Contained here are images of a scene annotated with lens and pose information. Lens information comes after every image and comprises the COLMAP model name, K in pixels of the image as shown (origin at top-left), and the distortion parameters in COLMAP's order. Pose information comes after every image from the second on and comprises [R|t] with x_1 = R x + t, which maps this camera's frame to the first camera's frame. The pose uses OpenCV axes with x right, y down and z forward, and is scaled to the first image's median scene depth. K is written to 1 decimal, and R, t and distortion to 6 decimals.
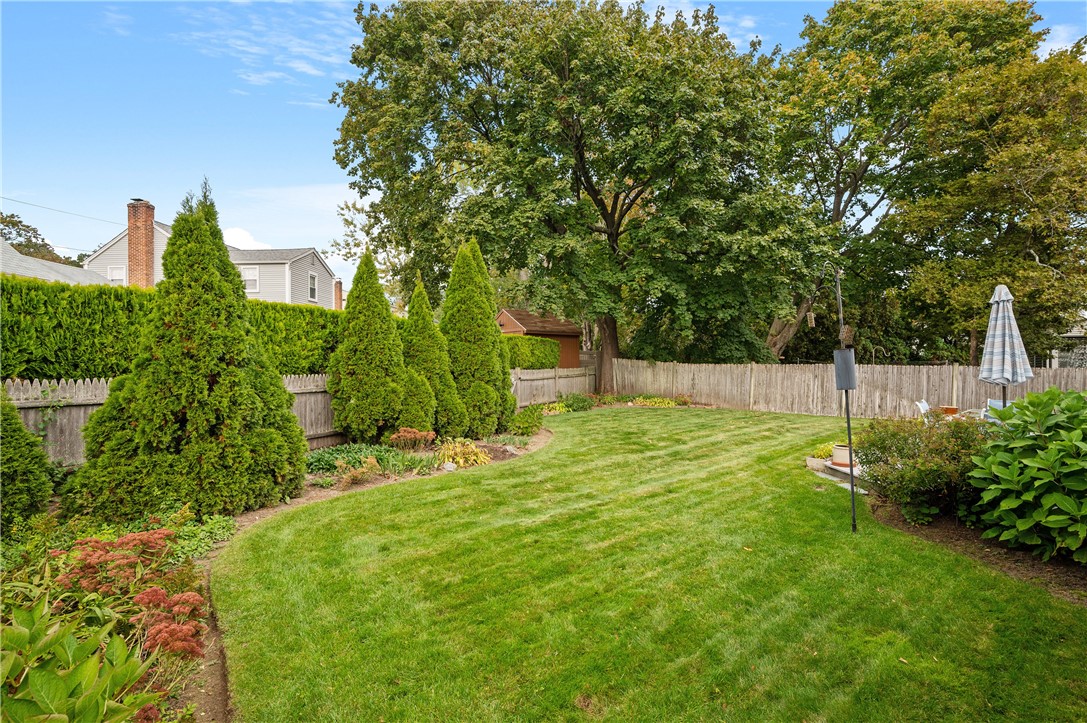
lens RADIAL K [[524.2, 0, 542.8], [0, 524.2, 365.5], [0, 0, 1]] dist [-0.000503, -0.000221]
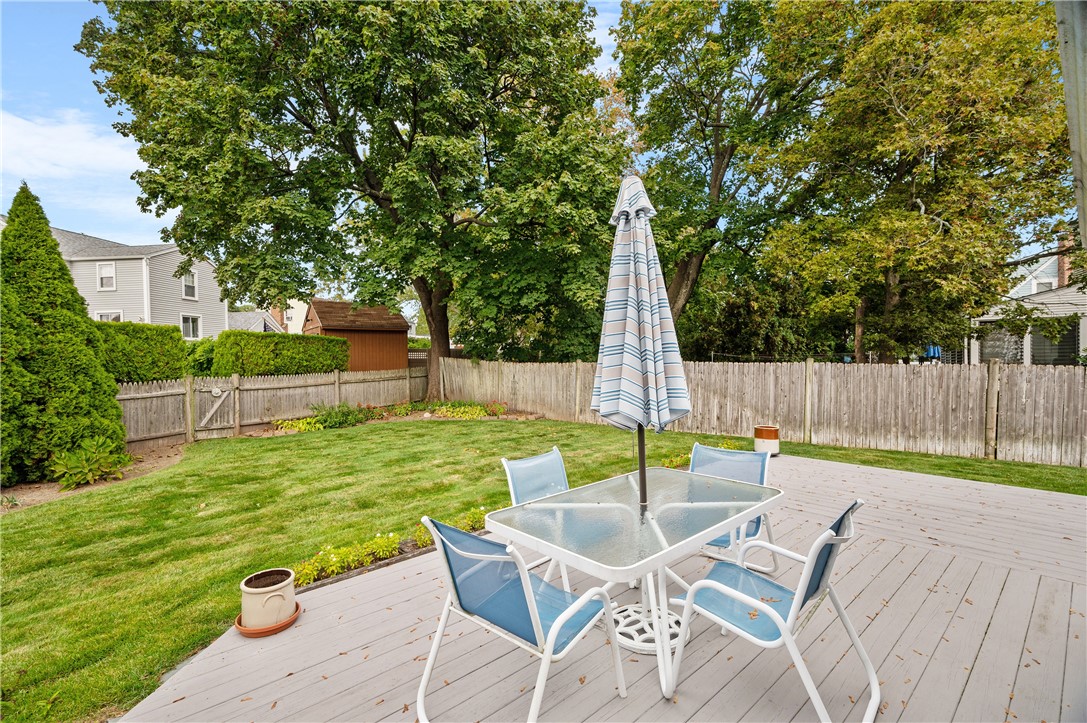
lens RADIAL K [[473.4, 0, 541.3], [0, 473.4, 357.4], [0, 0, 1]] dist [0.003300, 0.000410]
pose [[0.999773, -0.016360, -0.013662, 0.380514], [0.016281, 0.999850, -0.005852, -0.007703], [0.013756, 0.005628, 0.999890, 0.304205]]
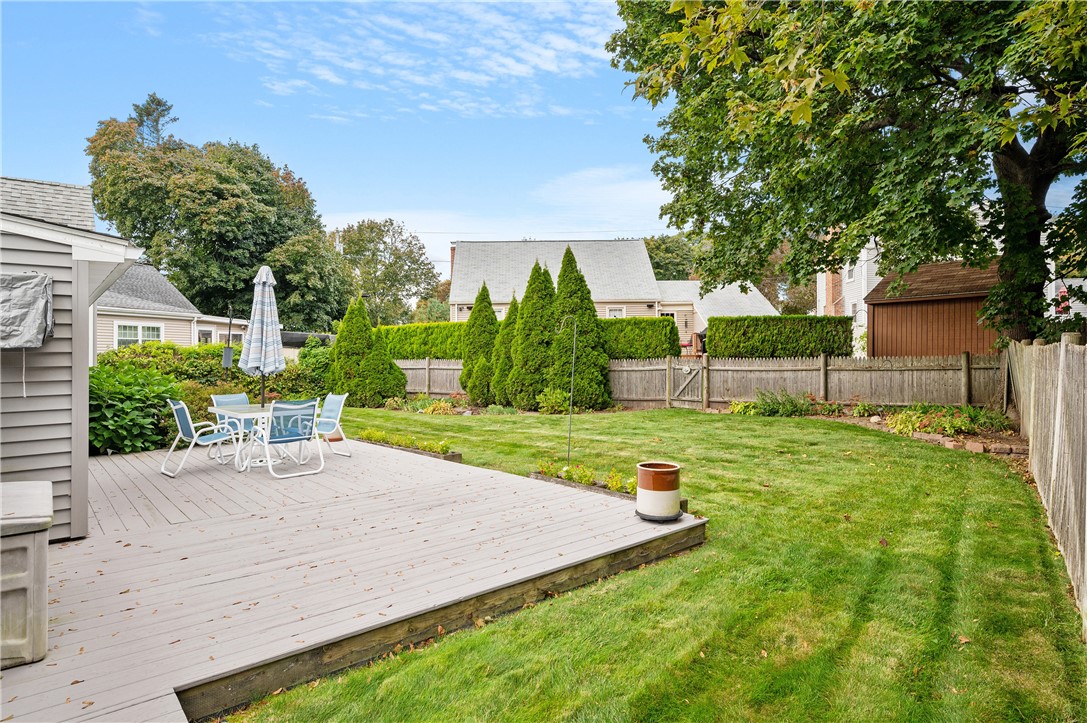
lens RADIAL K [[597.5, 0, 544.4], [0, 597.5, 350.3], [0, 0, 1]] dist [-0.006479, 0.000946]
pose [[-0.002198, -0.008613, -0.999960, 0.880118], [0.004483, 0.999953, -0.008623, 0.002963], [0.999988, -0.004502, -0.002159, 0.692383]]
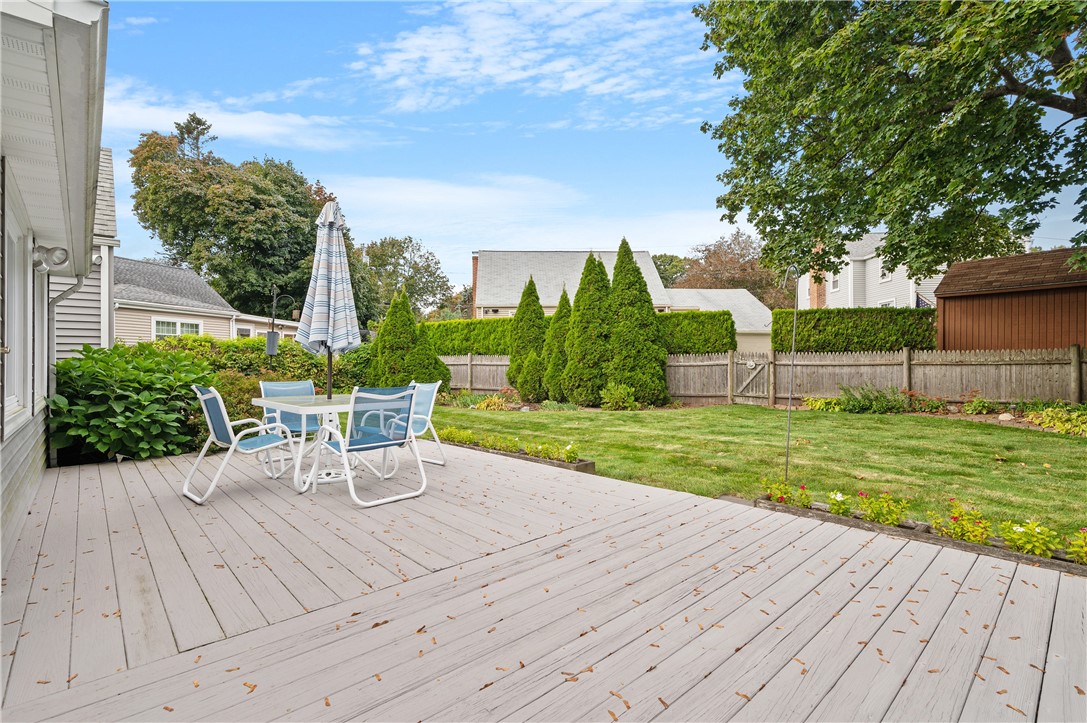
lens RADIAL K [[503.0, 0, 541.1], [0, 503.0, 365.5], [0, 0, 1]] dist [-0.001716, -0.000794]
pose [[0.016099, 0.007815, -0.999840, 0.697564], [-0.000465, 0.999969, 0.007808, 0.021593], [0.999870, 0.000339, 0.016102, 0.585262]]
